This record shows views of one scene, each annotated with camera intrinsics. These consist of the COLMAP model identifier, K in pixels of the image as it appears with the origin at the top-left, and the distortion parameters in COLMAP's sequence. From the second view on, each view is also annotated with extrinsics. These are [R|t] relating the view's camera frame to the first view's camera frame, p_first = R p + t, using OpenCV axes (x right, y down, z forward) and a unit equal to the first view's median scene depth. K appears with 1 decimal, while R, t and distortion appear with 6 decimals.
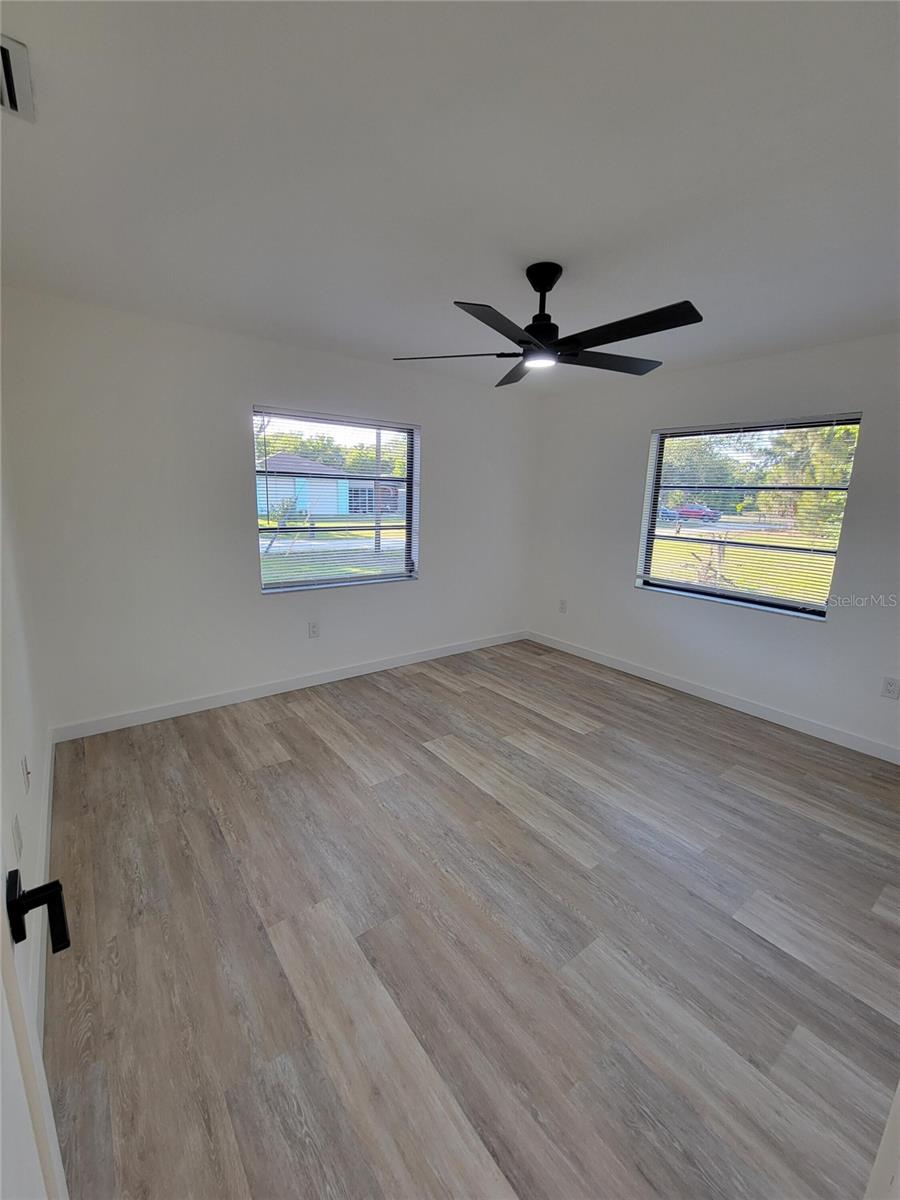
lens RADIAL K [[495.1, 0, 445.8], [0, 495.1, 602.9], [0, 0, 1]] dist [0.009499, -0.005198]
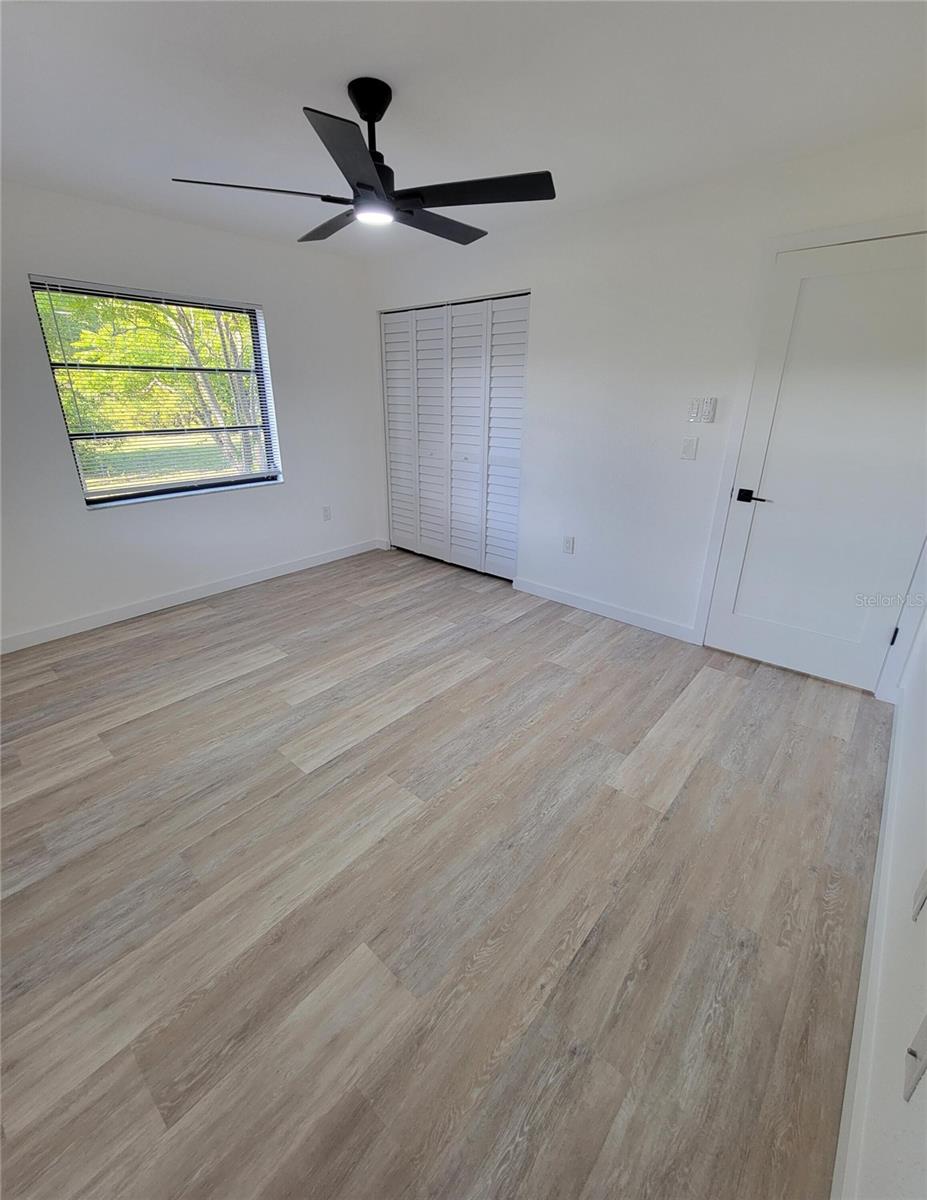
lens RADIAL K [[492.5, 0, 459.1], [0, 492.5, 594.5], [0, 0, 1]] dist [-0.001270, 0.000018]
pose [[-0.202680, -0.401400, 0.893196, -0.615736], [0.203500, 0.874949, 0.439377, -0.187461], [-0.957867, 0.270819, -0.095650, 0.834243]]
